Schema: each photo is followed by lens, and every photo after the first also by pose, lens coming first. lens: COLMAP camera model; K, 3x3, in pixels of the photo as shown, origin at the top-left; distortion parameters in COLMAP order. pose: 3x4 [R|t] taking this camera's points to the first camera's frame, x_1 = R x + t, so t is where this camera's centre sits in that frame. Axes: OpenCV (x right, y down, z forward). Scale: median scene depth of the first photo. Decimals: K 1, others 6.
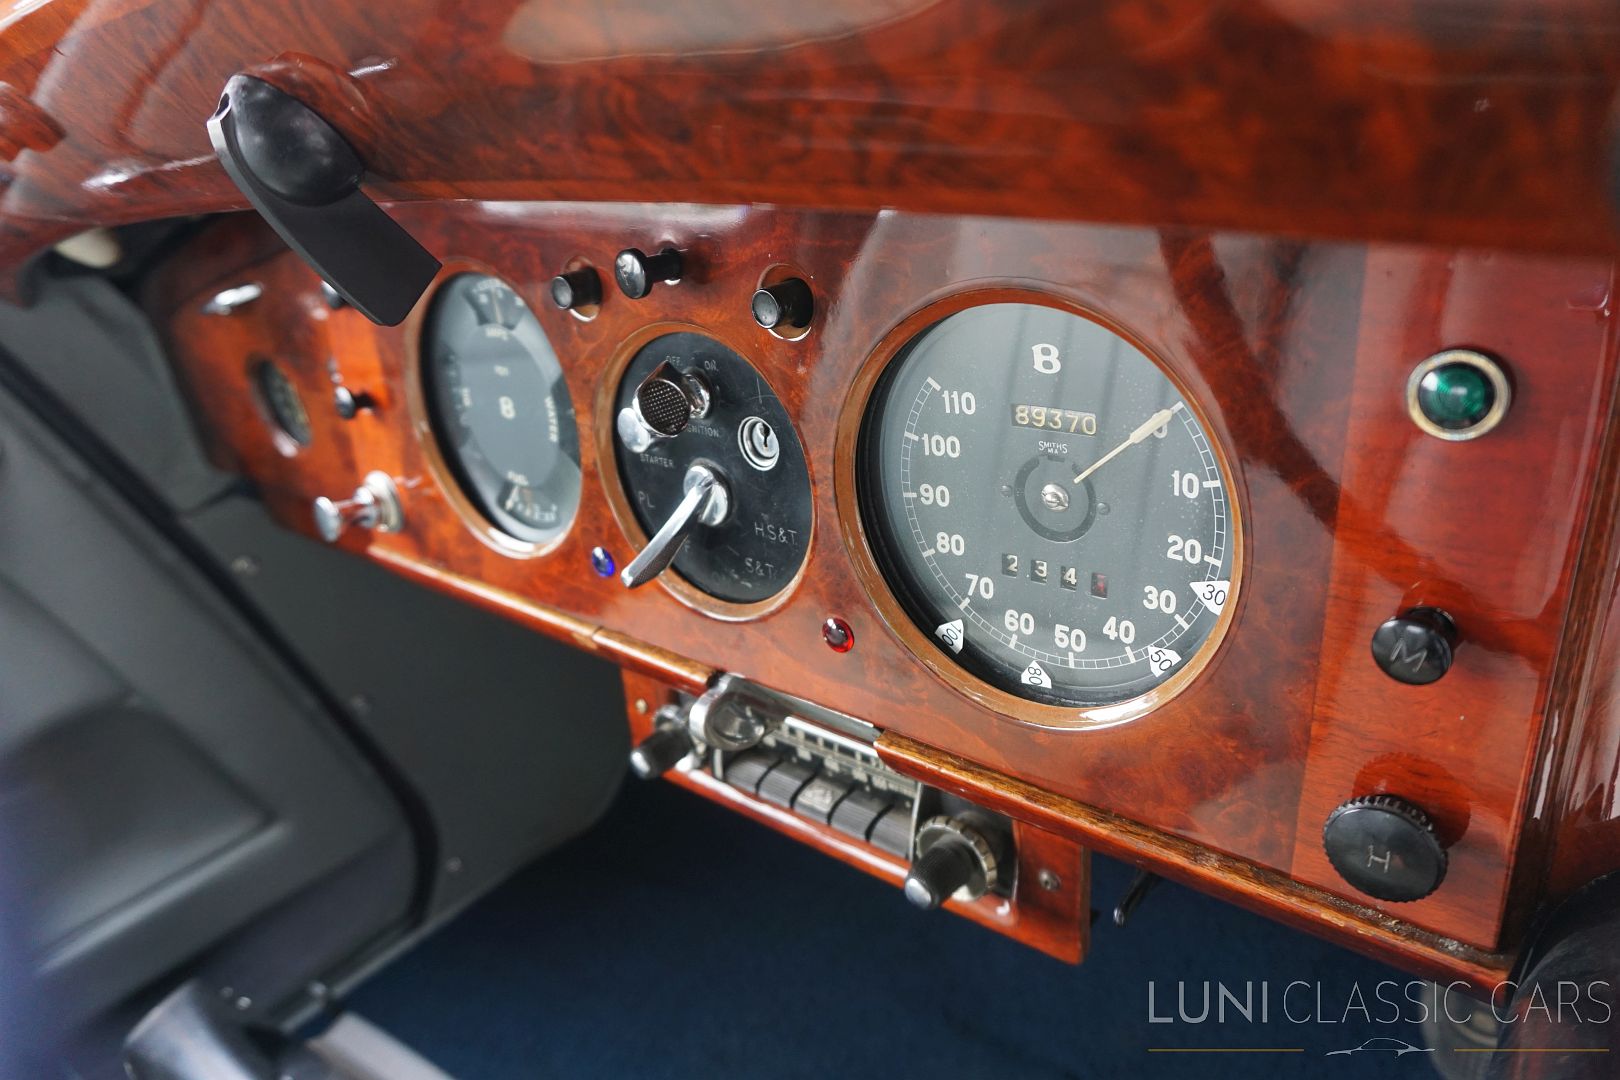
lens RADIAL K [[1099.2, 0, 809.1], [0, 1099.2, 543.6], [0, 0, 1]] dist [-0.032326, 0.019555]
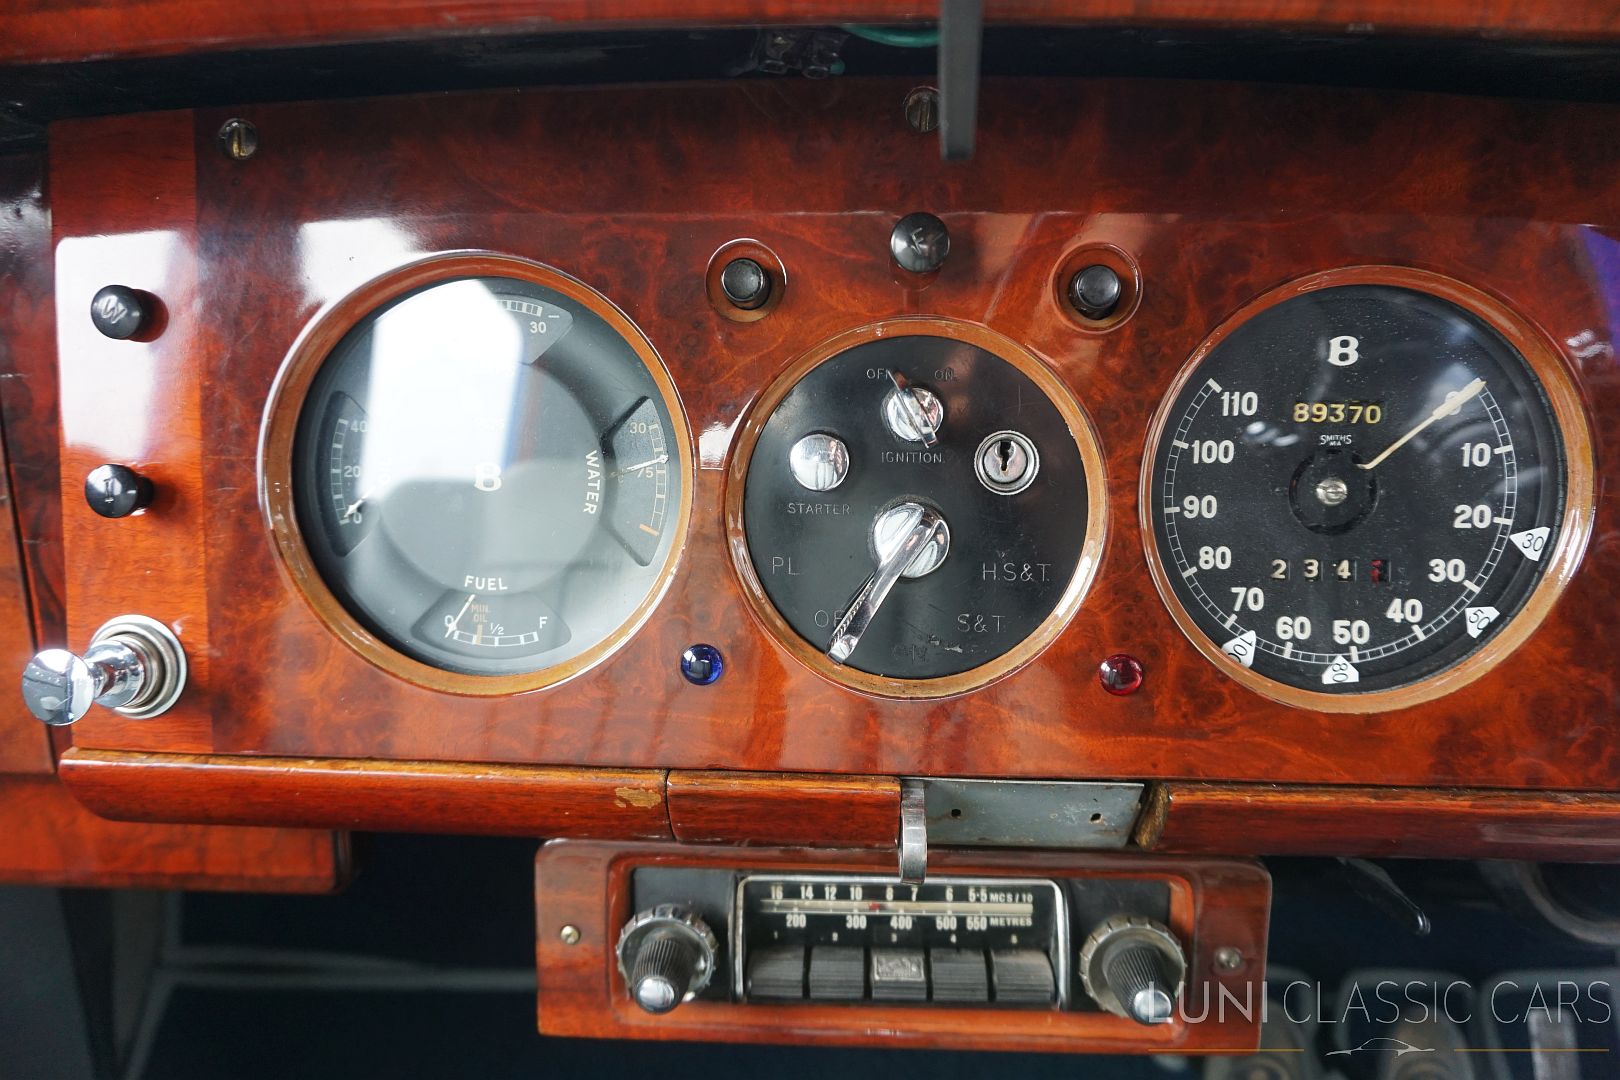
lens RADIAL K [[1099.2, 0, 808.0], [0, 1099.2, 539.5], [0, 0, 1]] dist [-0.032326, 0.019555]
pose [[0.786837, 0.023481, 0.616714, -0.776409], [0.160801, 0.956962, -0.241594, 0.166101], [-0.595844, 0.289263, 0.749197, 0.514914]]
